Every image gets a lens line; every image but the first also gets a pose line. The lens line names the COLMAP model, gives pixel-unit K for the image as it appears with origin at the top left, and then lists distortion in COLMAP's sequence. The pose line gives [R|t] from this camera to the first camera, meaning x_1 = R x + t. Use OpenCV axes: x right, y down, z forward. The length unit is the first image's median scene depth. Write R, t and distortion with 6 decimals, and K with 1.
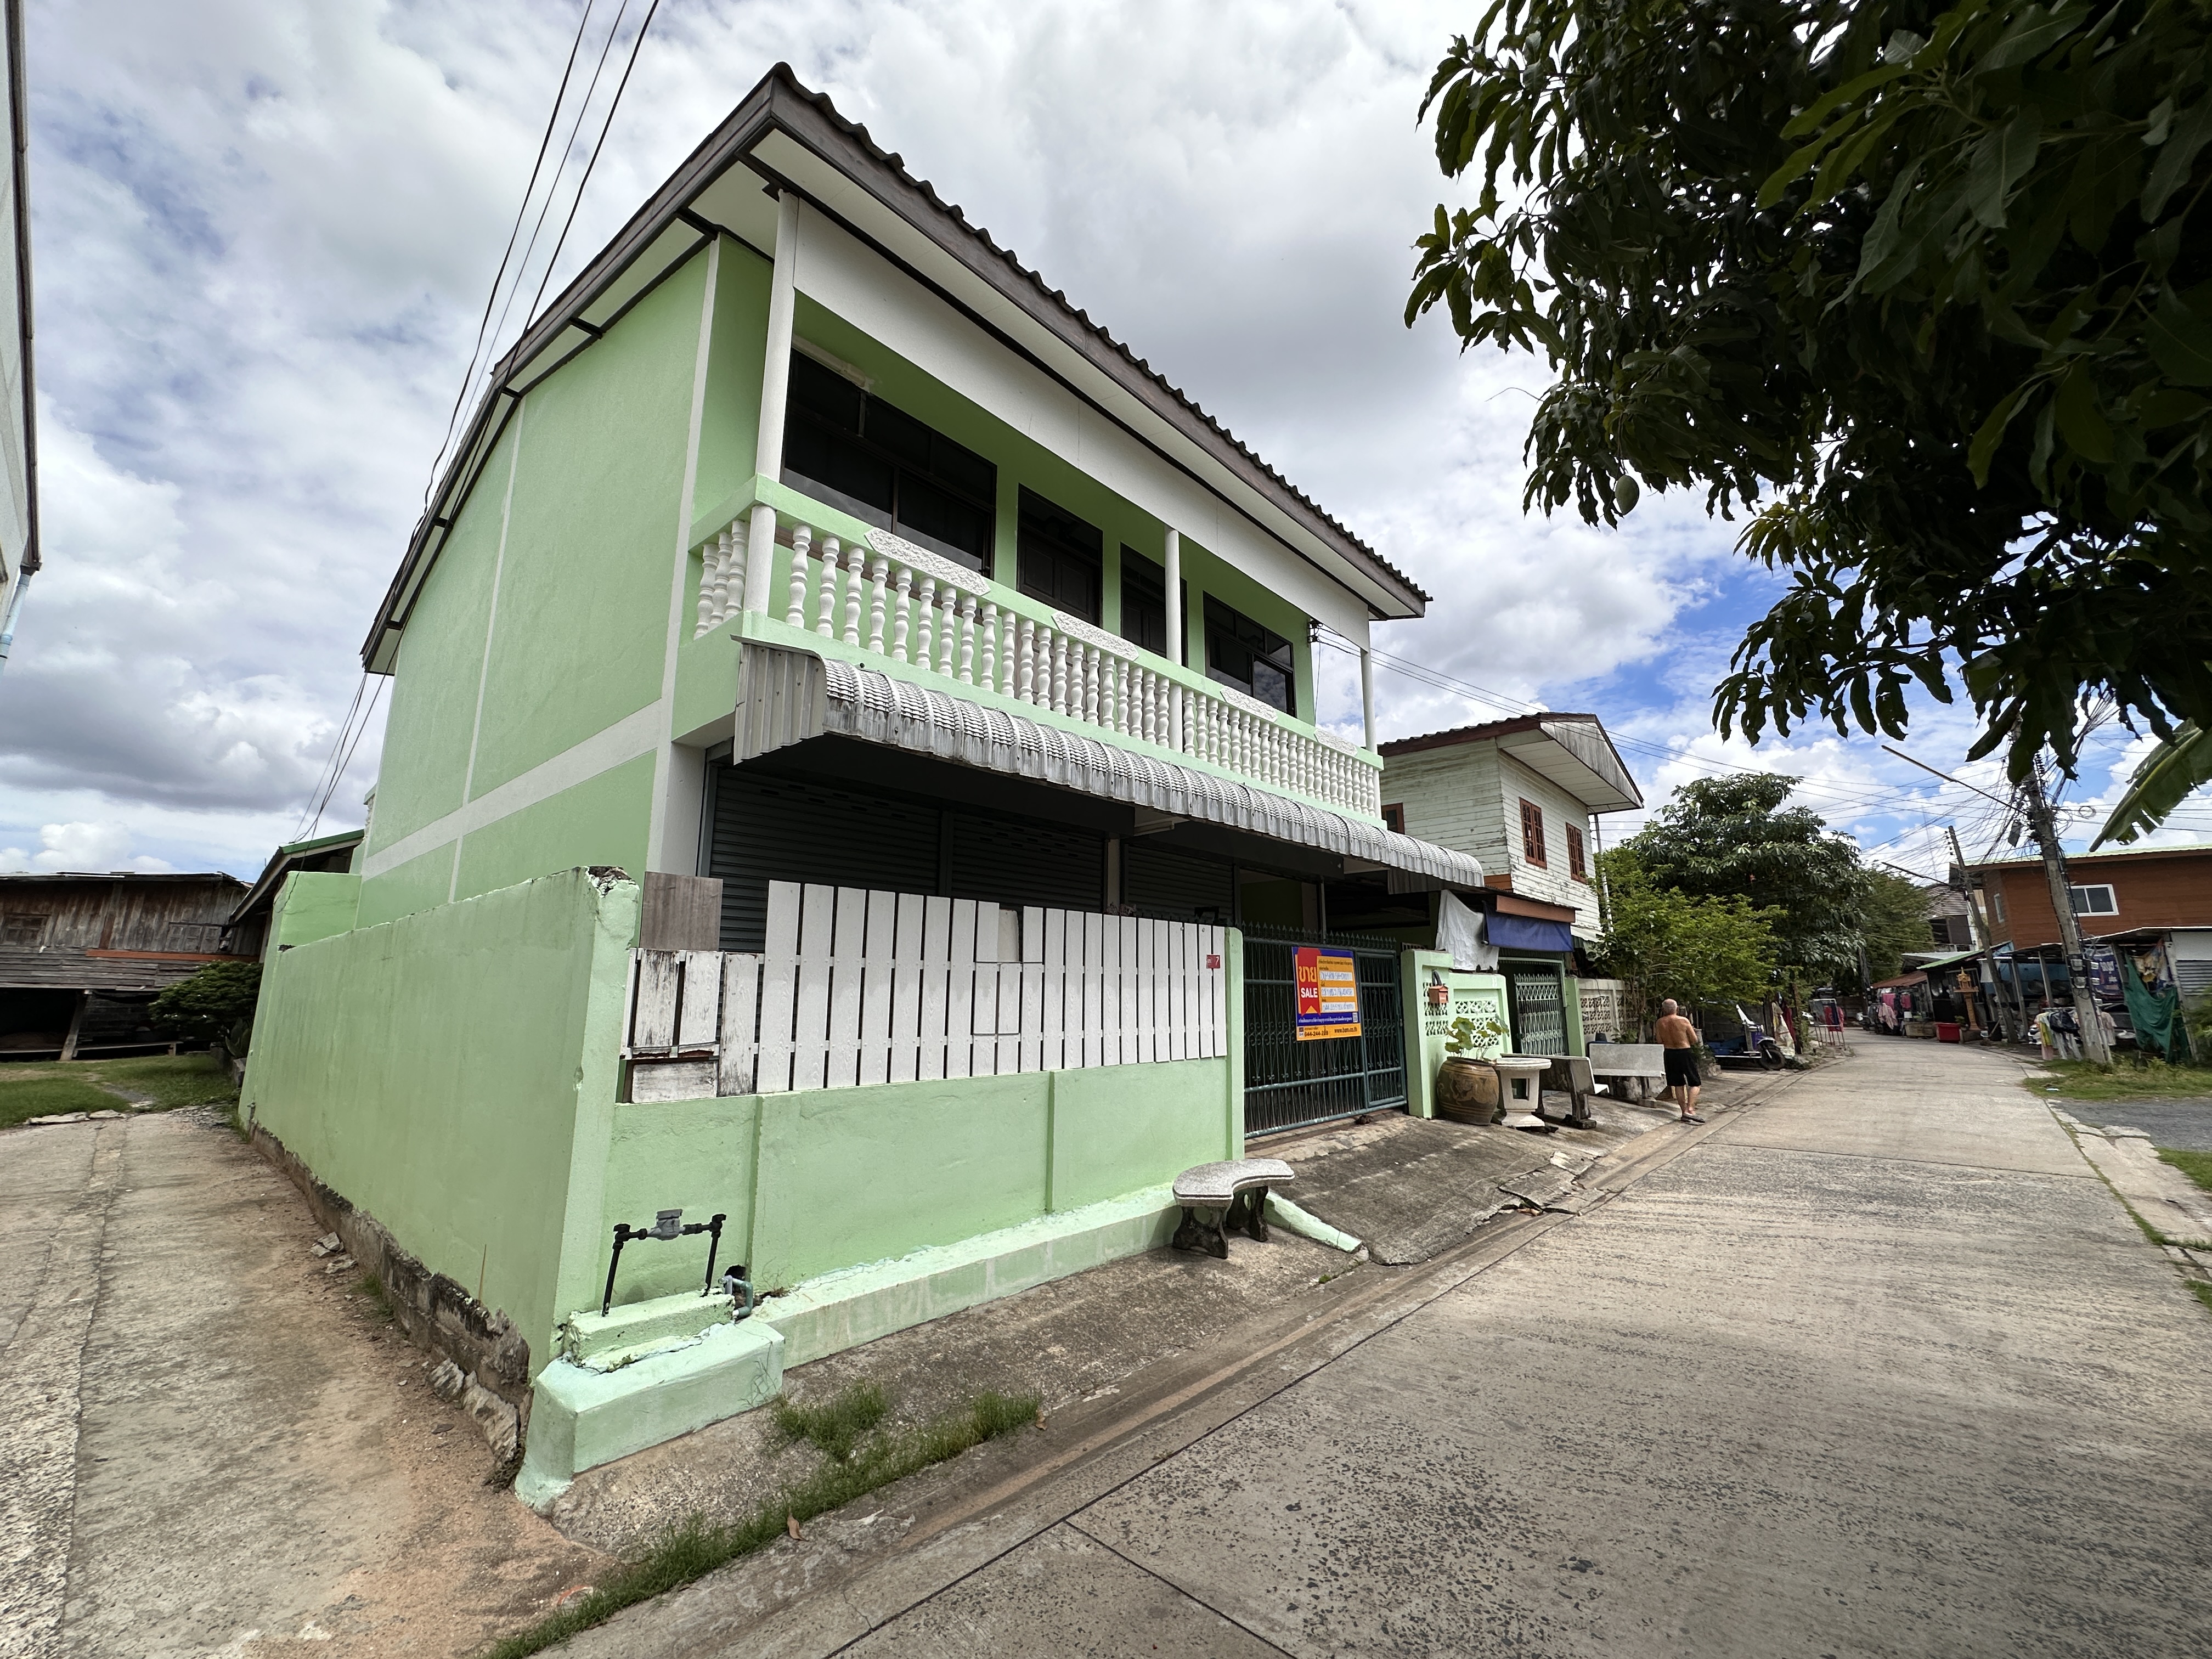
lens RADIAL K [[881.9, 0, 1106.0], [0, 881.9, 829.5], [0, 0, 1]] dist [-0.006035, 0.001113]
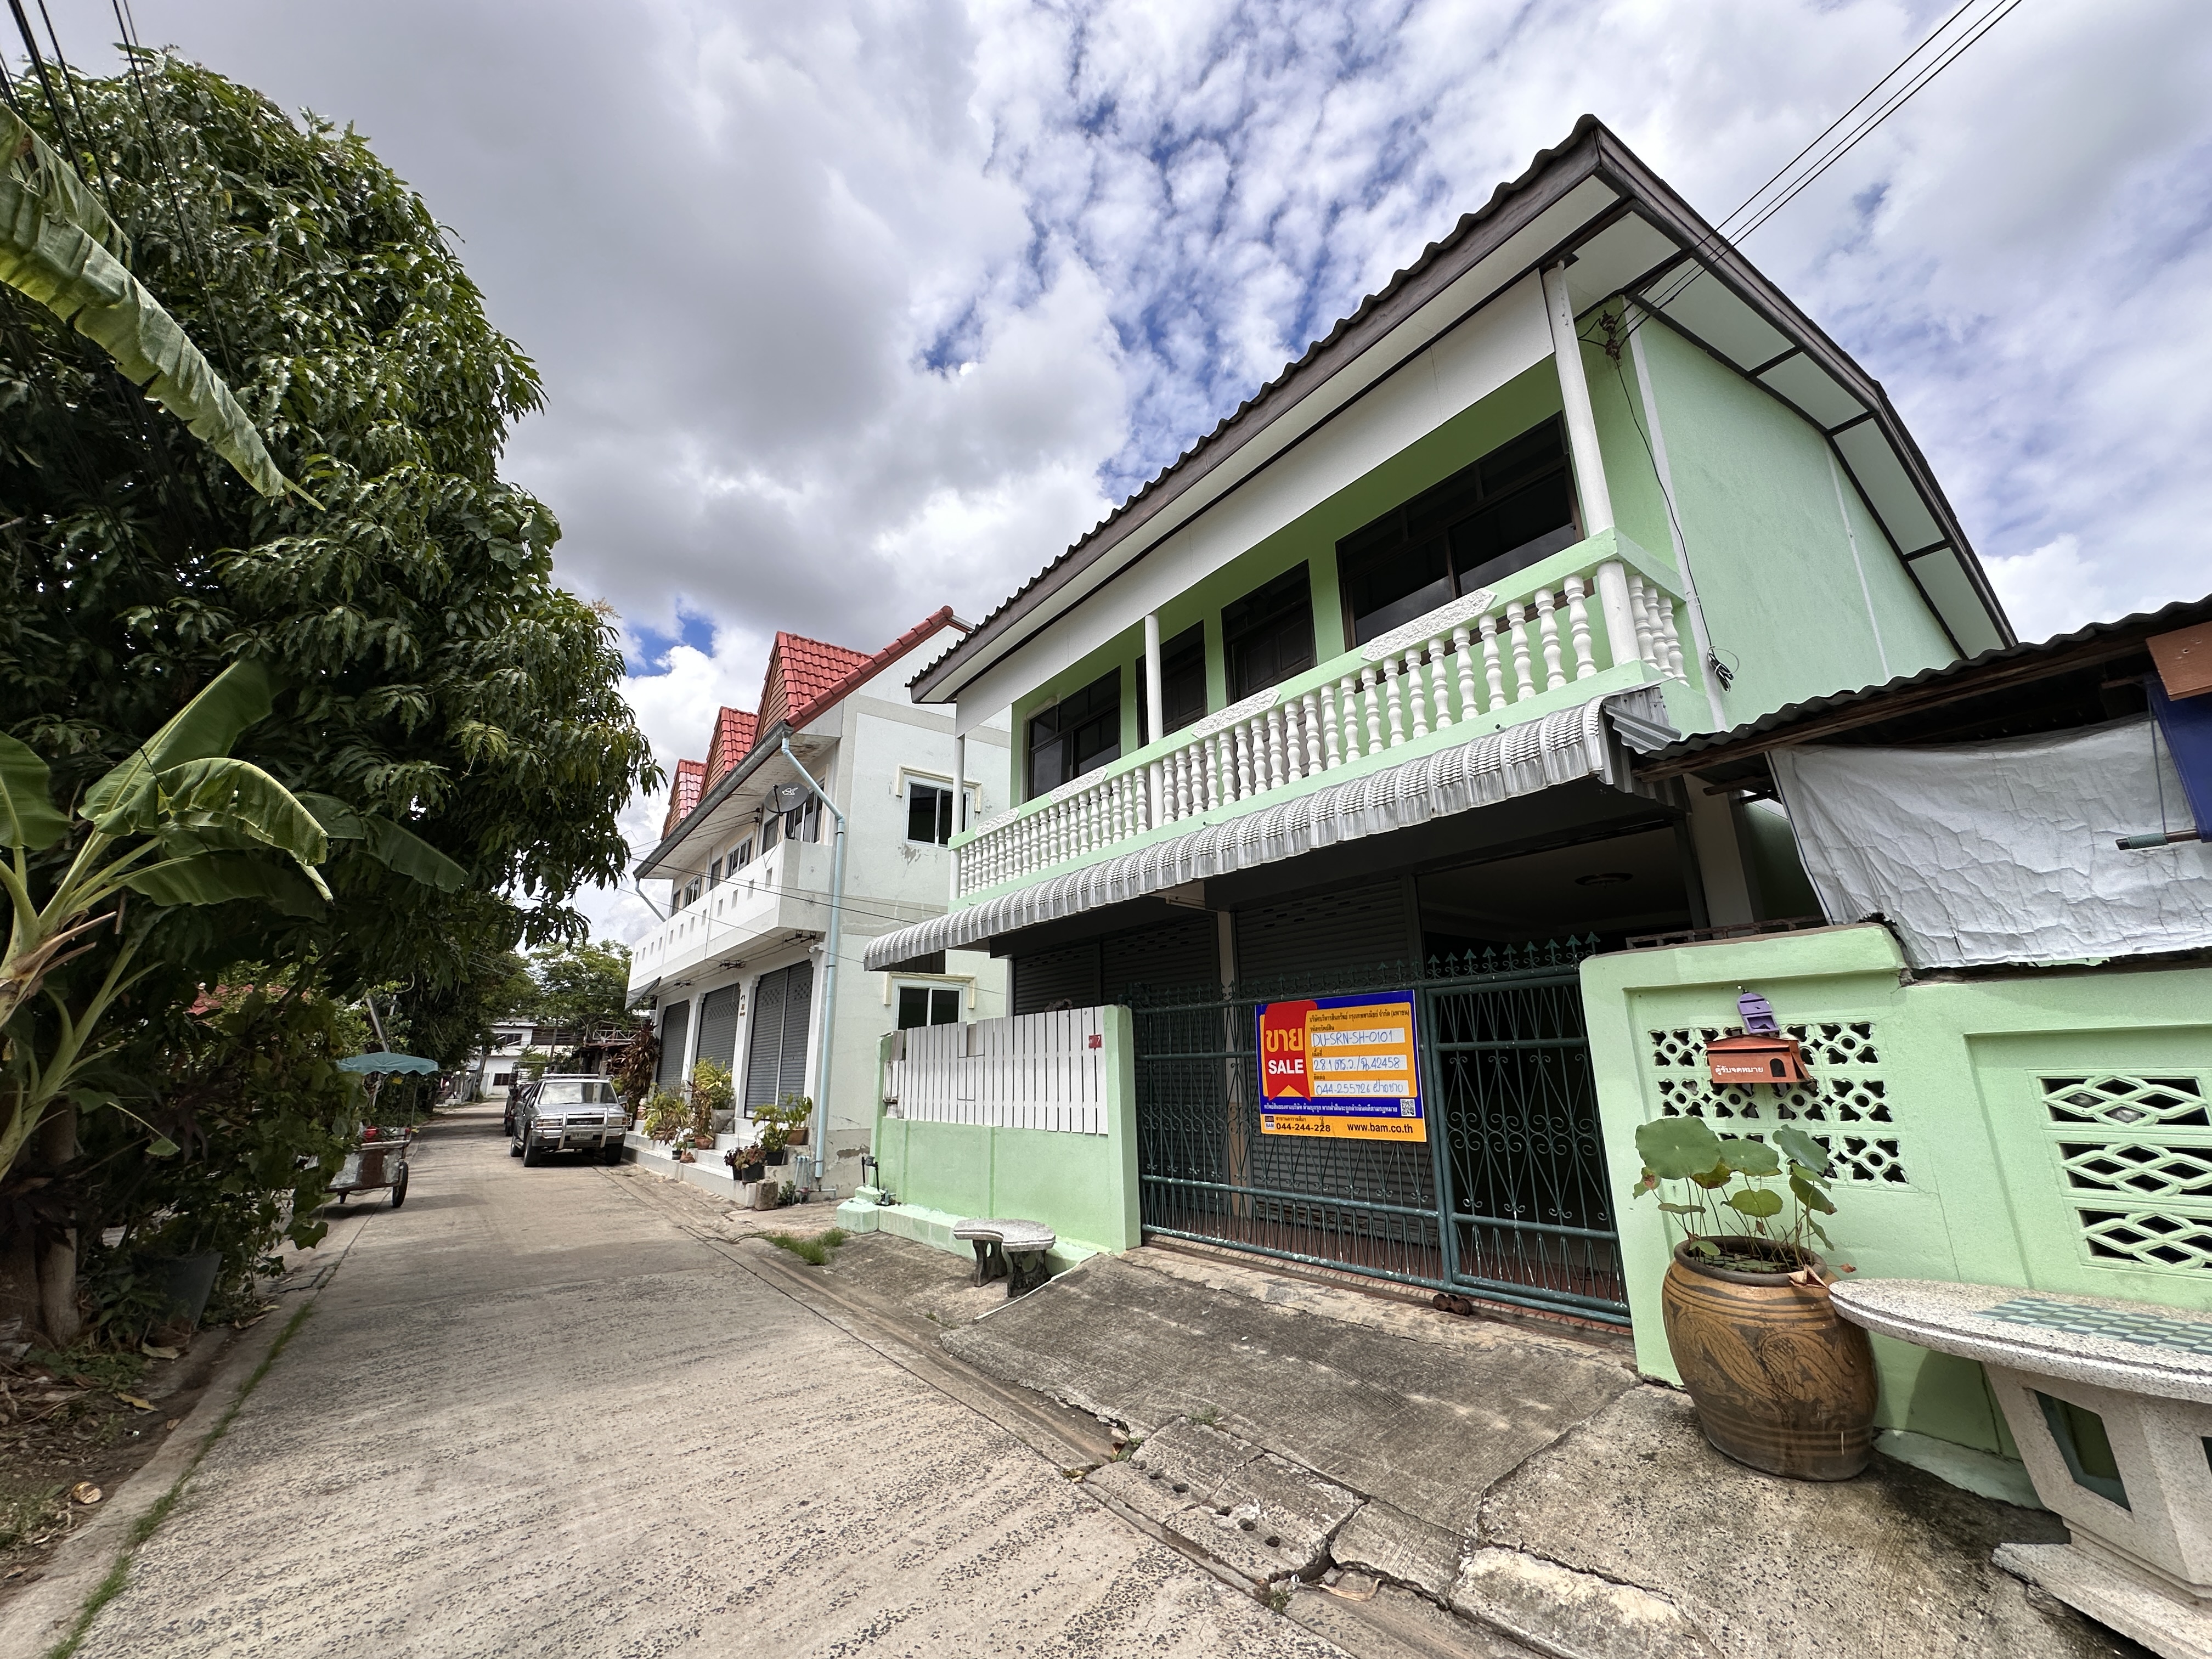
lens RADIAL K [[881.9, 0, 1106.0], [0, 881.9, 829.5], [0, 0, 1]] dist [-0.006035, 0.001113]
pose [[-0.197012, -0.260407, -0.945185, 1.631290], [0.196565, 0.934012, -0.298301, 0.317246], [0.960494, -0.244559, -0.132825, 1.672801]]
